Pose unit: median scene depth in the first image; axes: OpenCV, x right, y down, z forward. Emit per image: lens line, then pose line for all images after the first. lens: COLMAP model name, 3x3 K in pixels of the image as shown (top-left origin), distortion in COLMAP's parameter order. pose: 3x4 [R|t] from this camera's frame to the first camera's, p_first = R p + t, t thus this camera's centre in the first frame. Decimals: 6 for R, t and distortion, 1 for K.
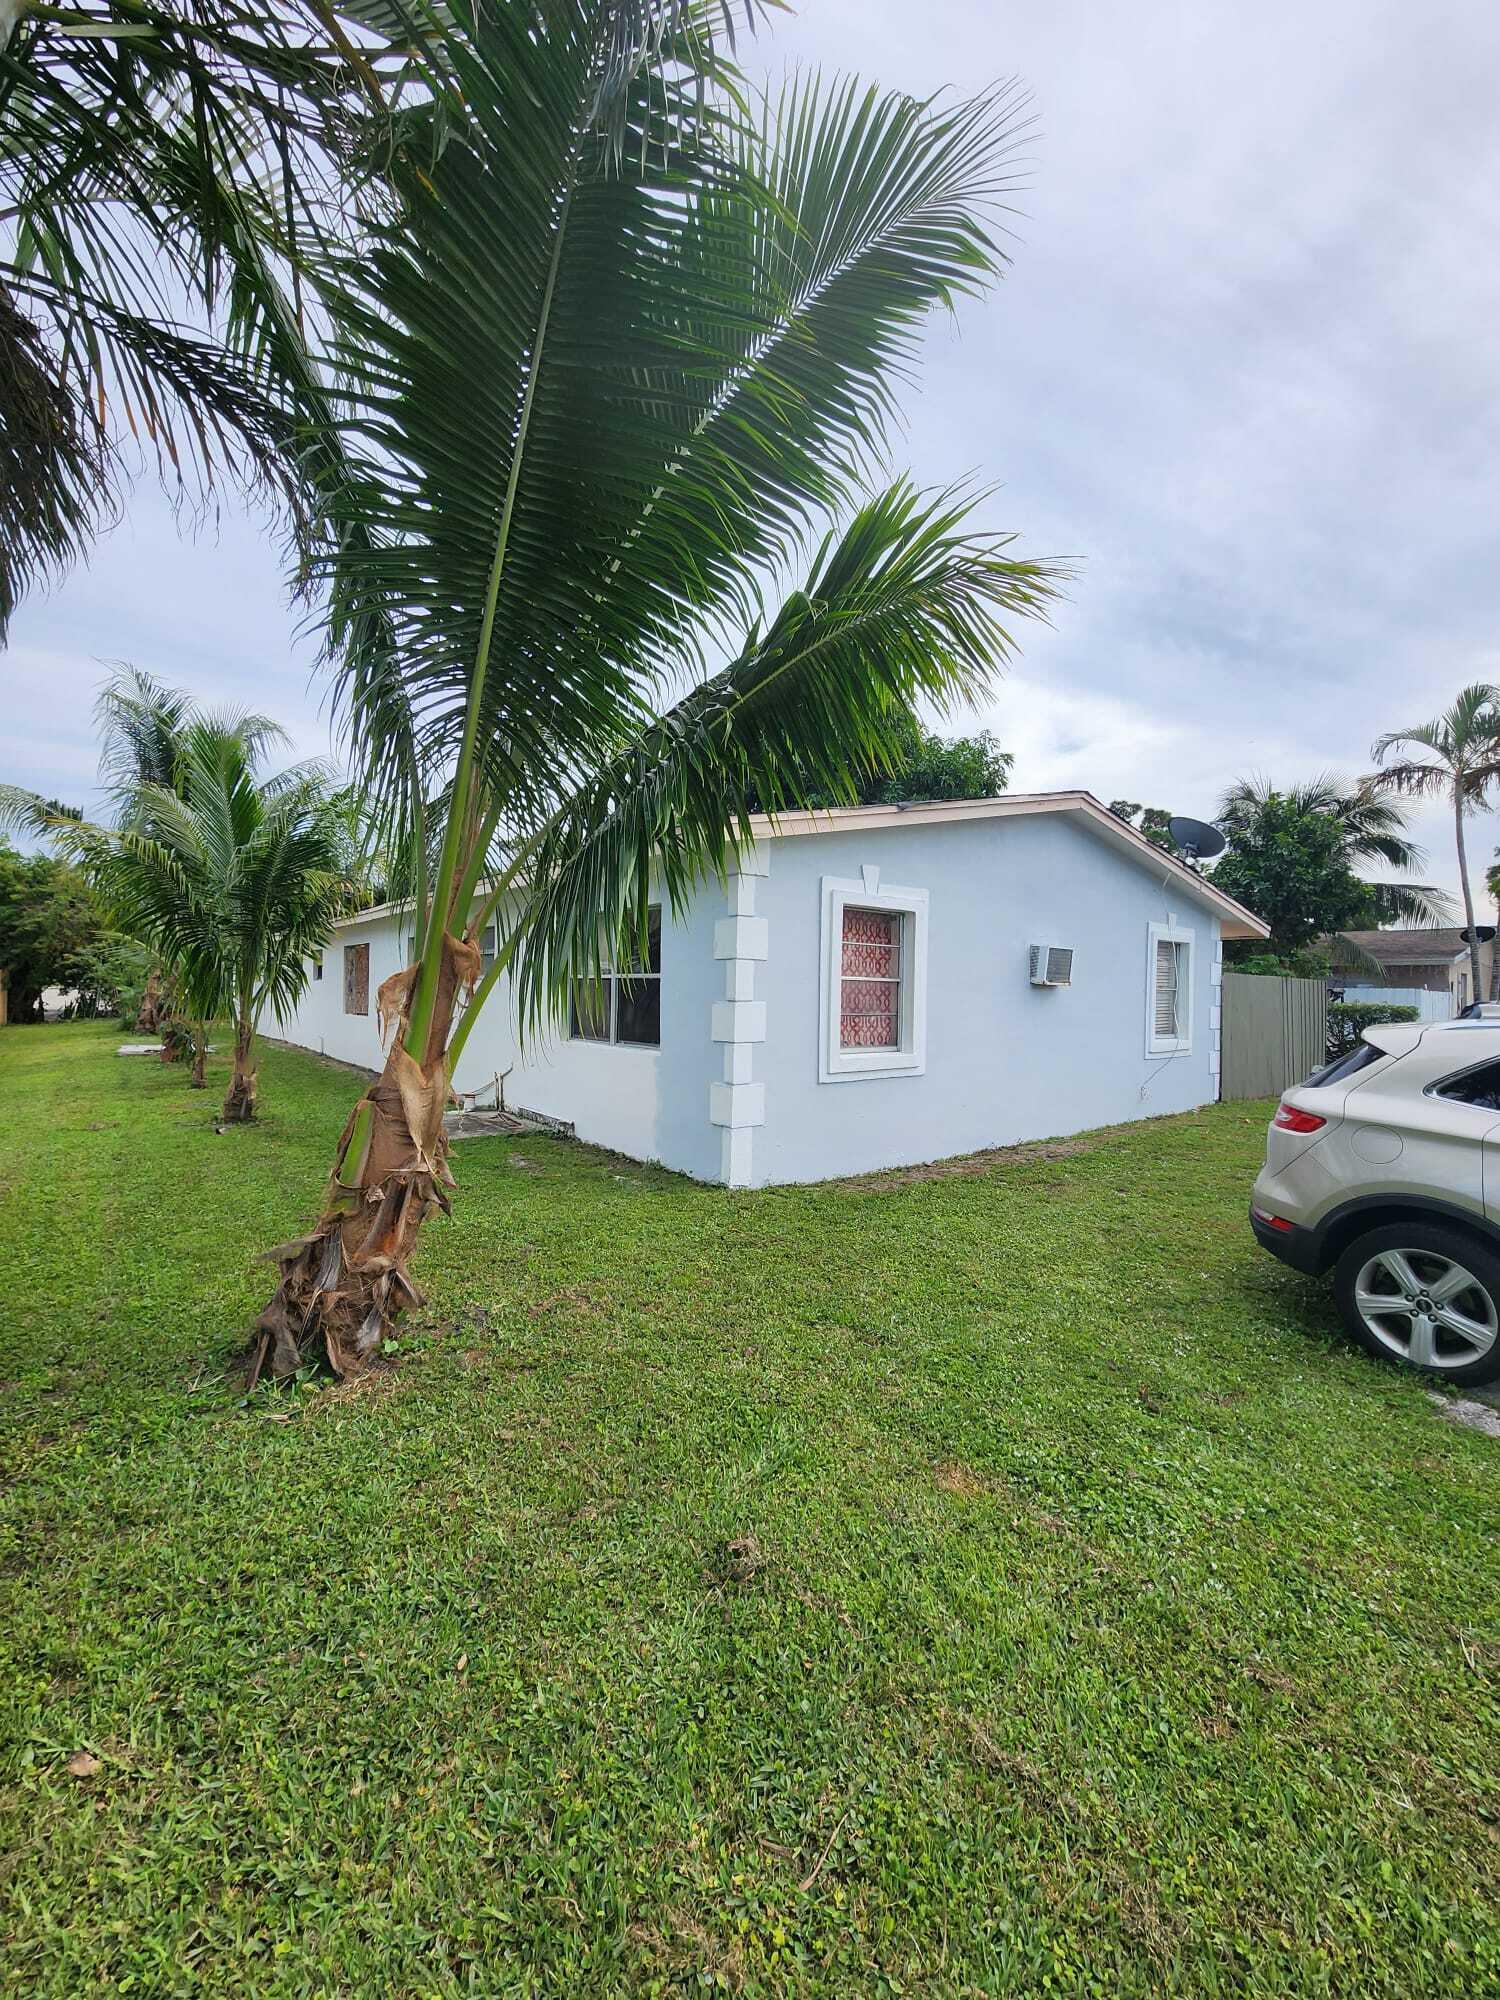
lens RADIAL K [[795.4, 0, 762.9], [0, 795.4, 997.4], [0, 0, 1]] dist [-0.000158, -0.000036]
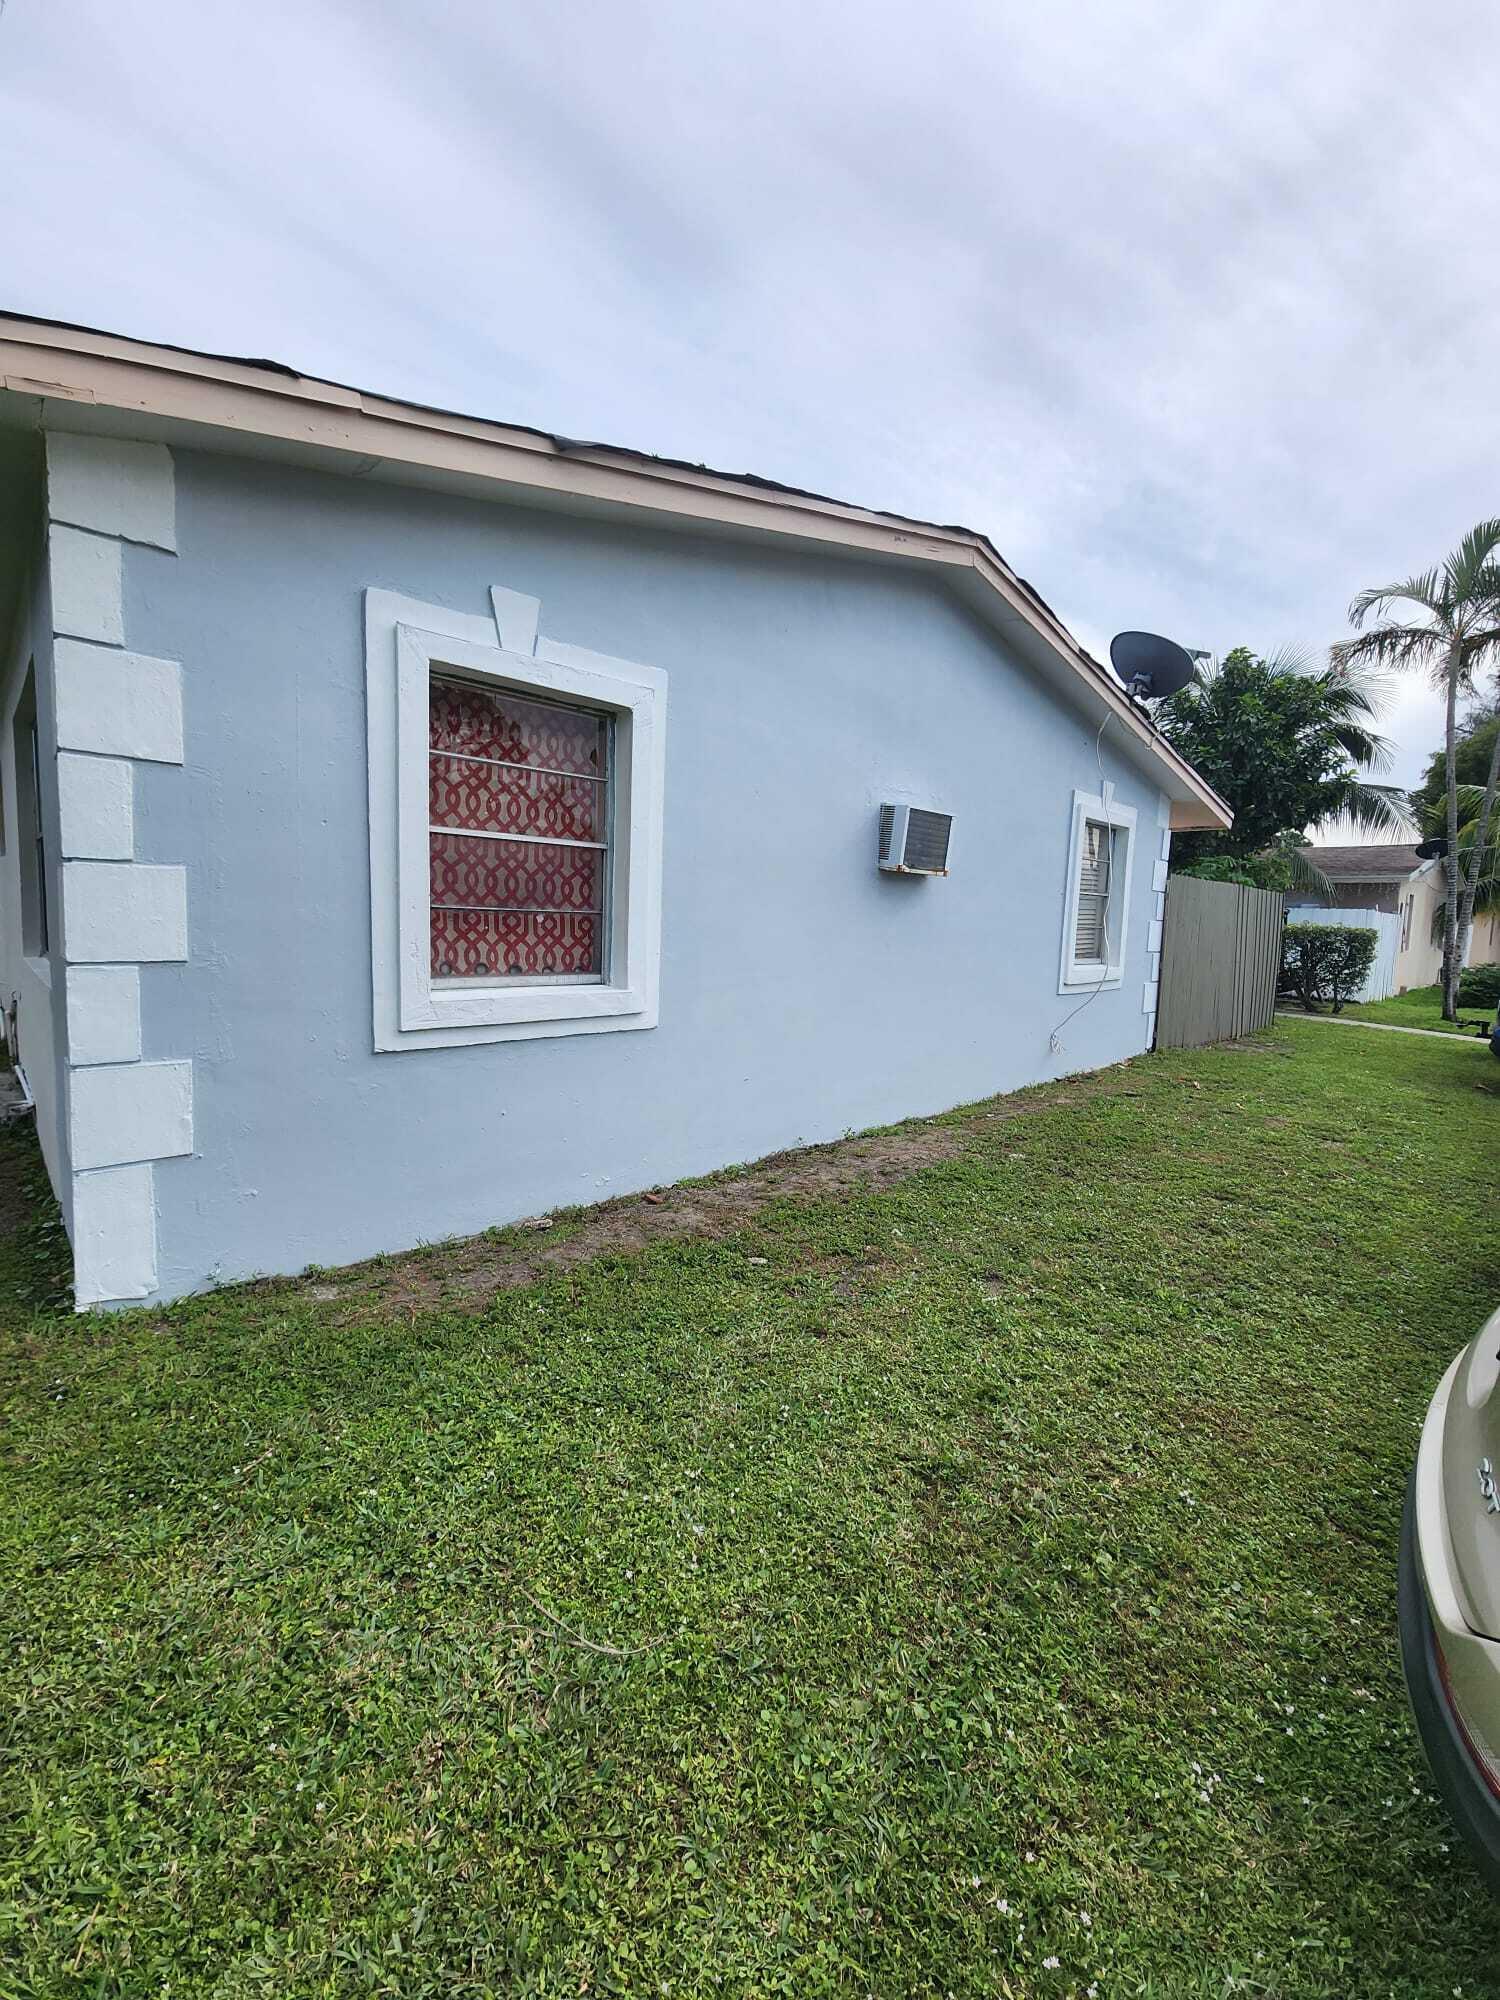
lens RADIAL K [[773.4, 0, 750.0], [0, 773.4, 1000.0], [0, 0, 1]] dist [-0.010872, 0.000096]
pose [[0.997795, 0.008032, 0.065883, 0.162383], [-0.014860, 0.994487, 0.103806, 0.016629], [-0.064686, -0.104557, 0.992413, 0.337075]]
